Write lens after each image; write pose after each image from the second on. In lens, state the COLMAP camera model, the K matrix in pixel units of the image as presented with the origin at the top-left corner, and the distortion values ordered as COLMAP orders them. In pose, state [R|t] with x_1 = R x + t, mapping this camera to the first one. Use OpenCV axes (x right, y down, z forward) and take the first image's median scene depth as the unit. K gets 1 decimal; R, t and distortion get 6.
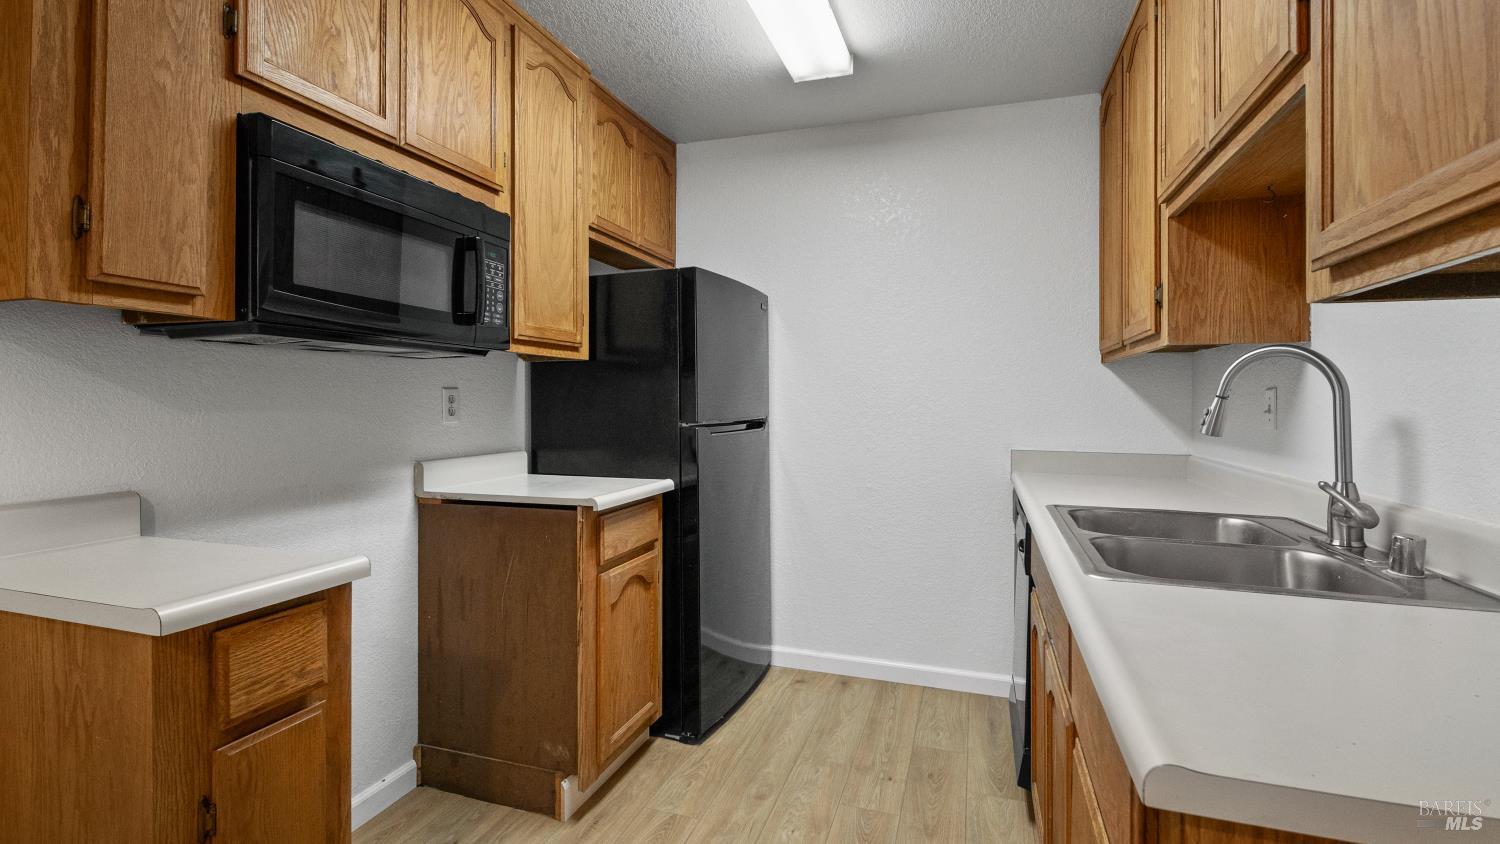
lens RADIAL K [[695.0, 0, 737.9], [0, 695.0, 394.6], [0, 0, 1]] dist [0.003720, -0.001148]
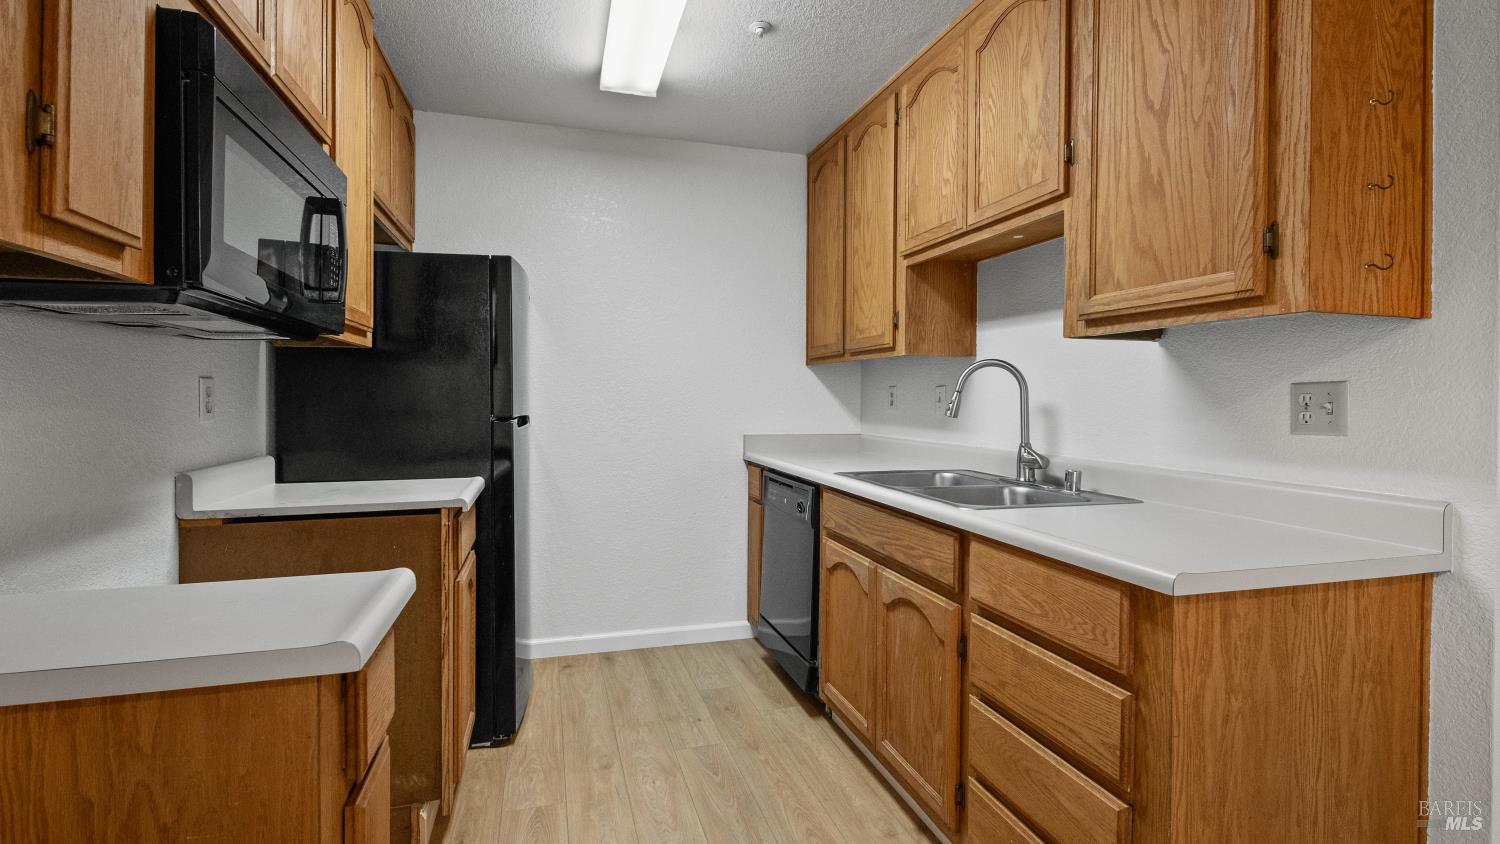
lens RADIAL K [[686.8, 0, 745.3], [0, 686.8, 399.1], [0, 0, 1]] dist [0.003591, -0.006003]
pose [[0.818966, -0.002979, 0.573834, -0.419391], [-0.005077, 0.999910, 0.012436, 0.002291], [-0.573819, -0.013098, 0.818877, 0.027168]]
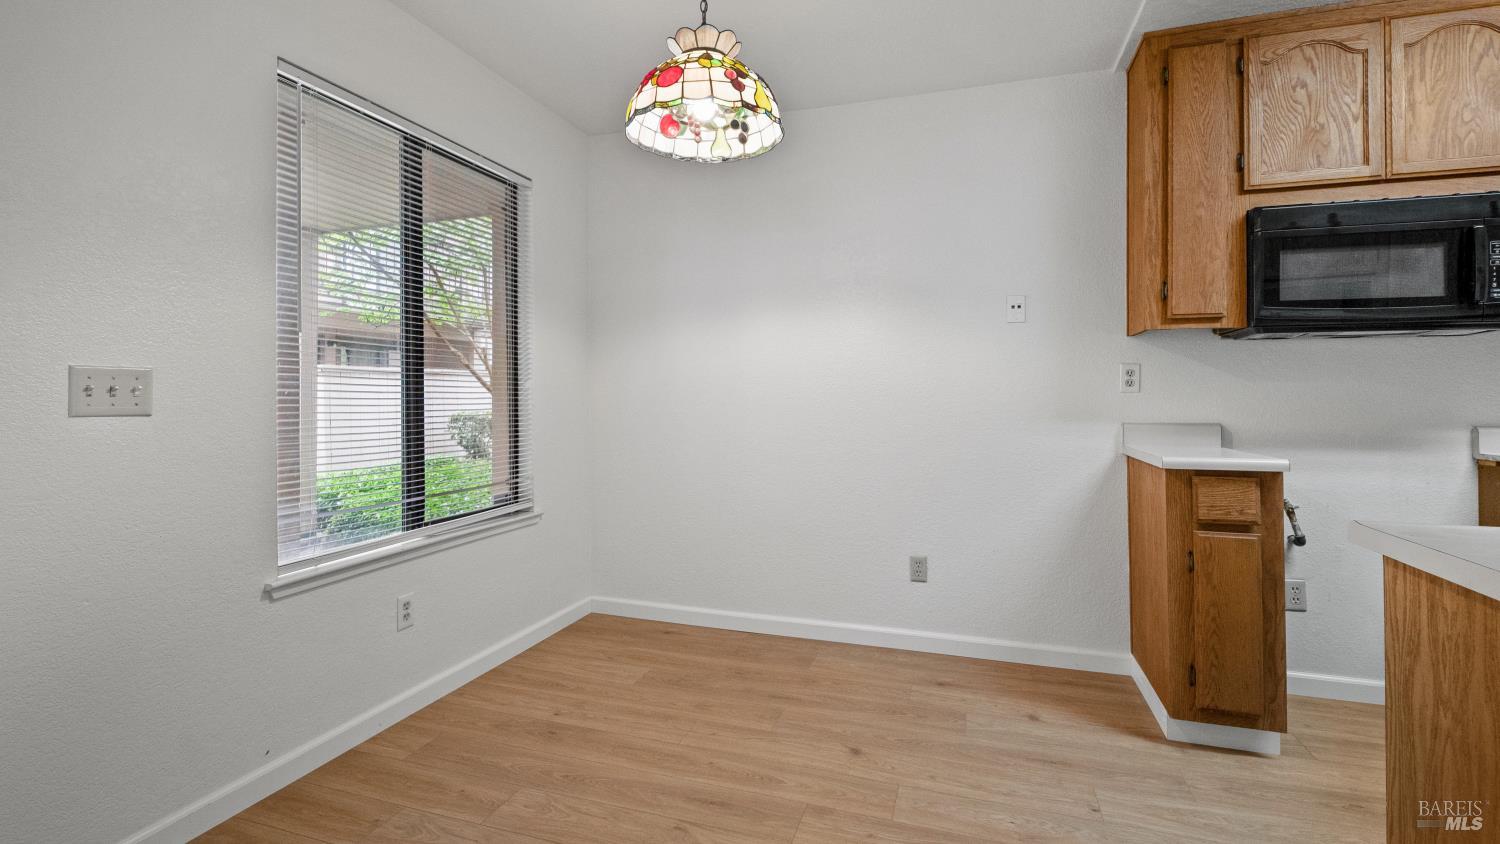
lens RADIAL K [[686.8, 0, 745.3], [0, 686.8, 399.1], [0, 0, 1]] dist [0.003591, -0.006003]
pose [[0.009965, 0.000270, -0.999950, 0.691381], [0.008301, 0.999965, 0.000353, 0.045181], [0.999916, -0.008304, 0.009963, -0.206041]]
